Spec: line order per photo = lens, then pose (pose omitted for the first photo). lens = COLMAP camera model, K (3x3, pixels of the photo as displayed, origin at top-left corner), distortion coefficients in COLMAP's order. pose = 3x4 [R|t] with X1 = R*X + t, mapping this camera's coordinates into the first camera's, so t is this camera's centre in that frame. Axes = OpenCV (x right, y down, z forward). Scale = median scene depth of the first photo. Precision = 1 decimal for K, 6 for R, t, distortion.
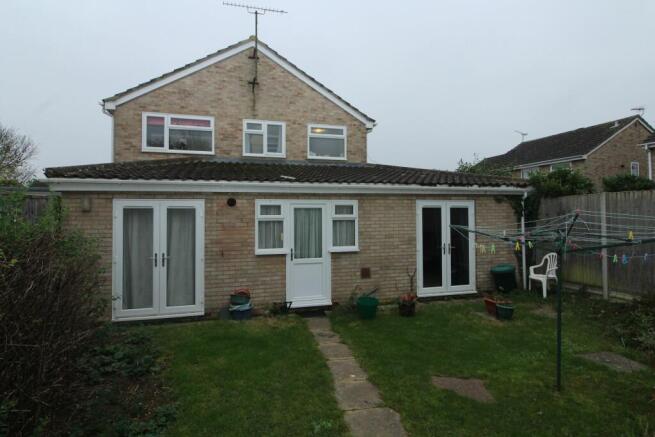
lens RADIAL K [[354.3, 0, 328.1], [0, 354.3, 205.5], [0, 0, 1]] dist [-0.005503, -0.001942]
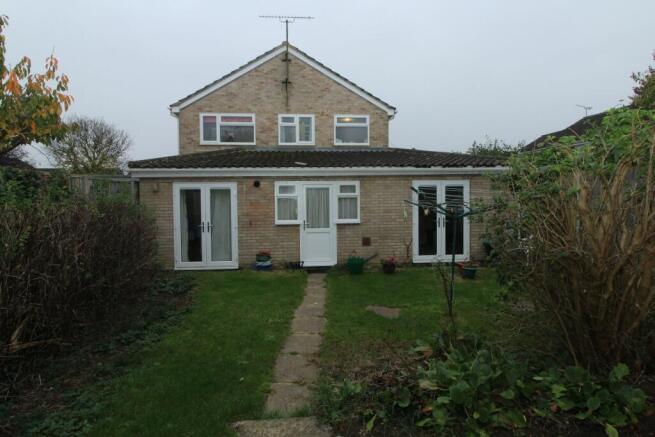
lens RADIAL K [[354.3, 0, 328.1], [0, 354.3, 205.5], [0, 0, 1]] dist [-0.005503, -0.001942]
pose [[0.981325, -0.001118, -0.192356, 0.195386], [0.010866, 0.998709, 0.049627, 0.006638], [0.192052, -0.050790, 0.980070, -0.189108]]
